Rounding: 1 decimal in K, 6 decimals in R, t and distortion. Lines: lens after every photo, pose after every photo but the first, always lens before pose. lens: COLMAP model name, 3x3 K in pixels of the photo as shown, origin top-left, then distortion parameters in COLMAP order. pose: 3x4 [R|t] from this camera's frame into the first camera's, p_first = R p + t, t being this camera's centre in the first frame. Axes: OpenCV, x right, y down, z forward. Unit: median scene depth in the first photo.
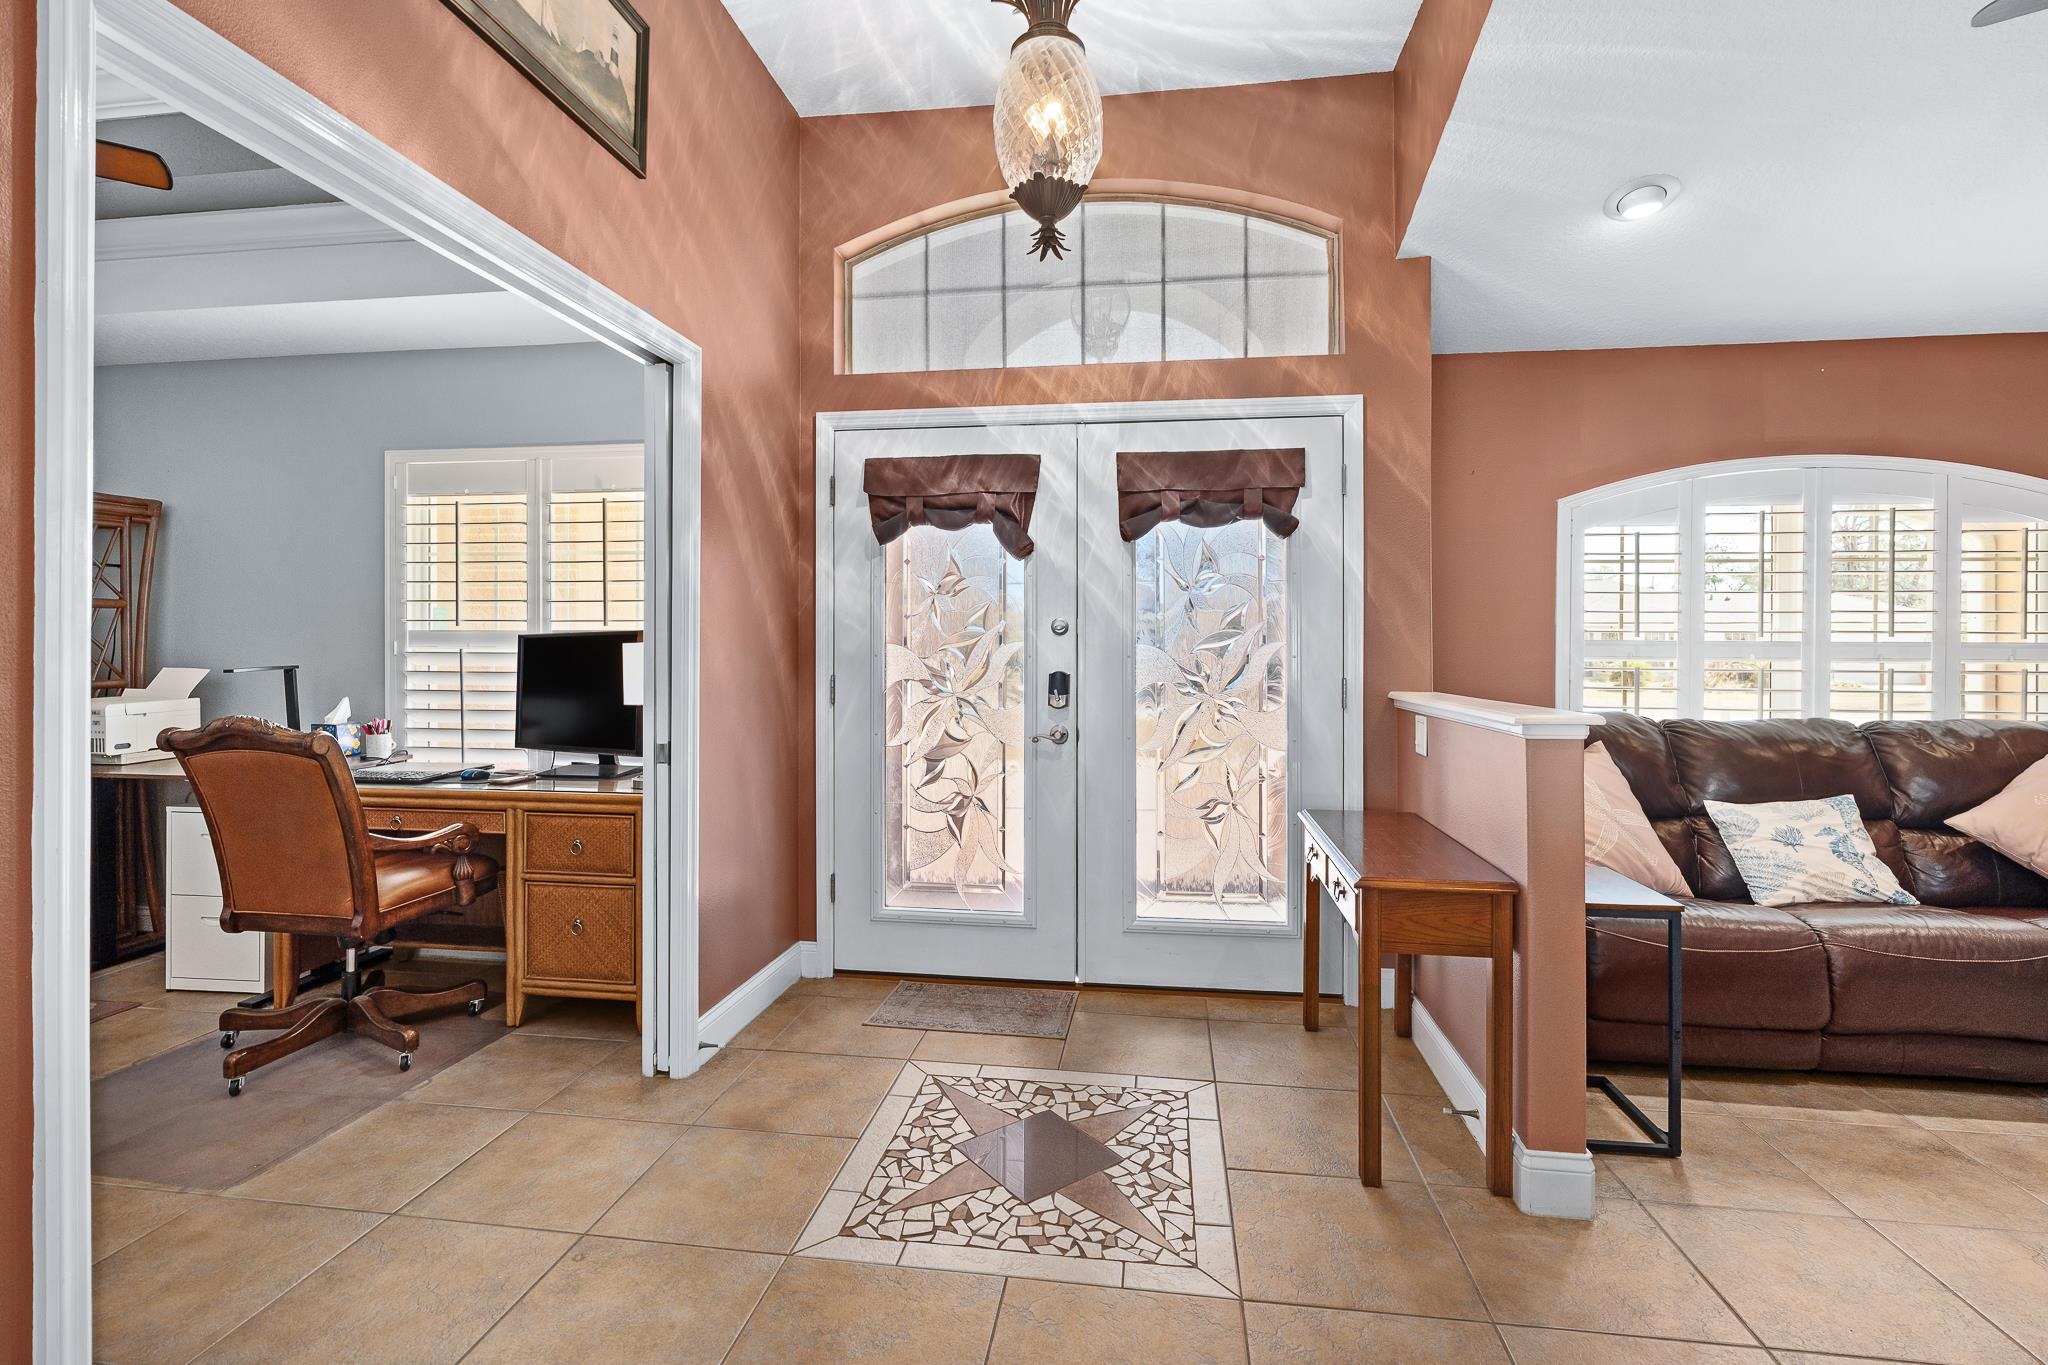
lens RADIAL K [[927.0, 0, 987.9], [0, 927.0, 649.8], [0, 0, 1]] dist [-0.011039, 0.002332]
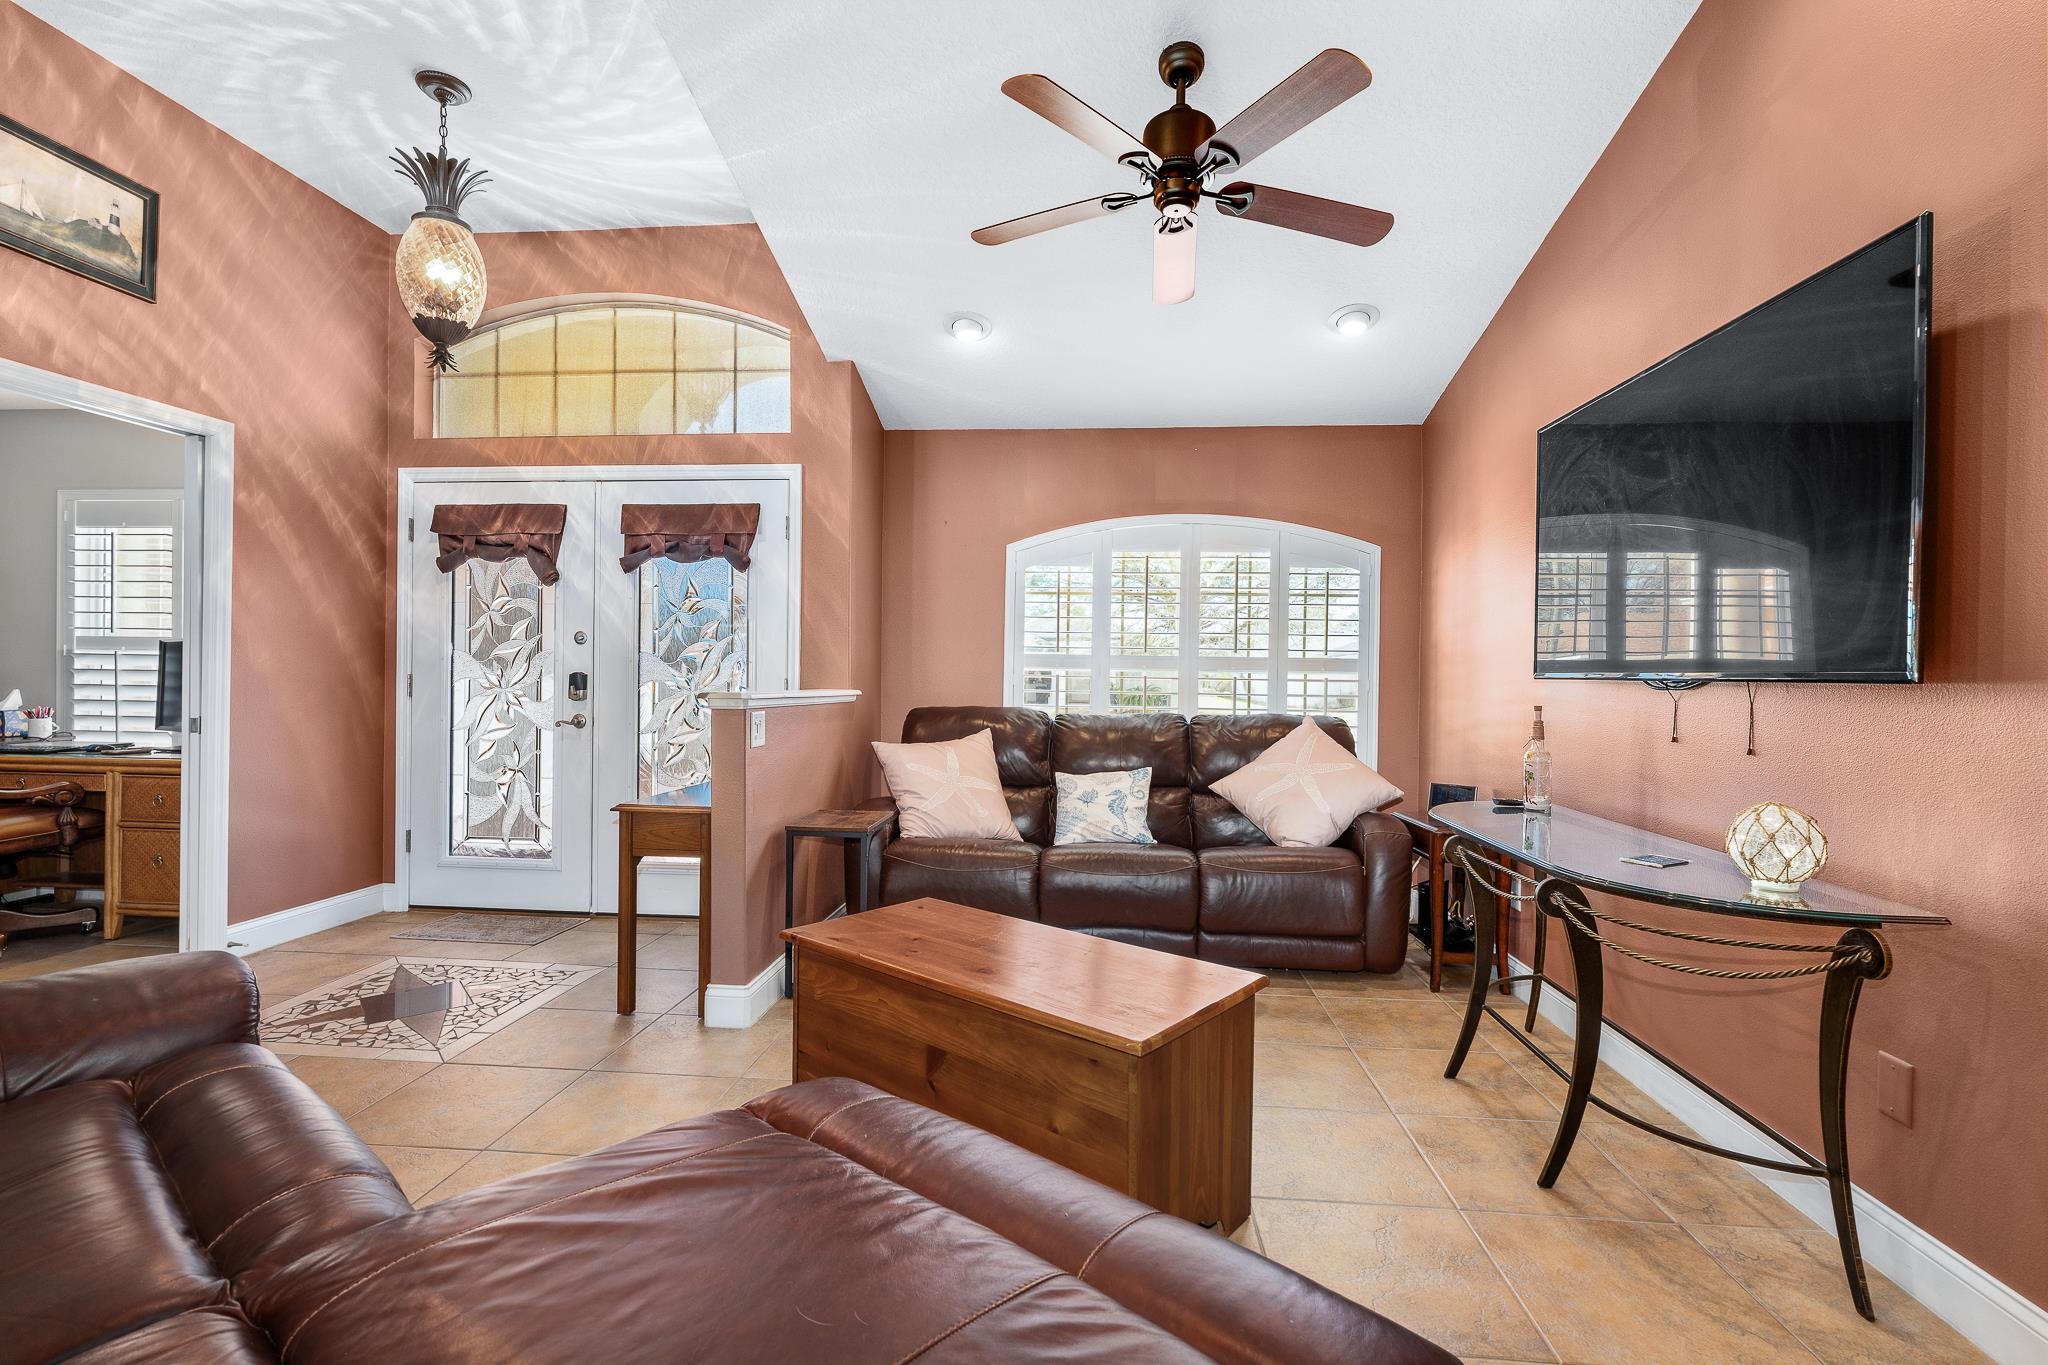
lens RADIAL K [[927.0, 0, 1030.5], [0, 927.0, 681.2], [0, 0, 1]] dist [-0.011039, 0.002332]
pose [[0.998305, 0.009099, 0.057485, 0.640653], [-0.009303, 0.999951, 0.003286, 0.025875], [-0.057452, -0.003815, 0.998341, -0.331536]]
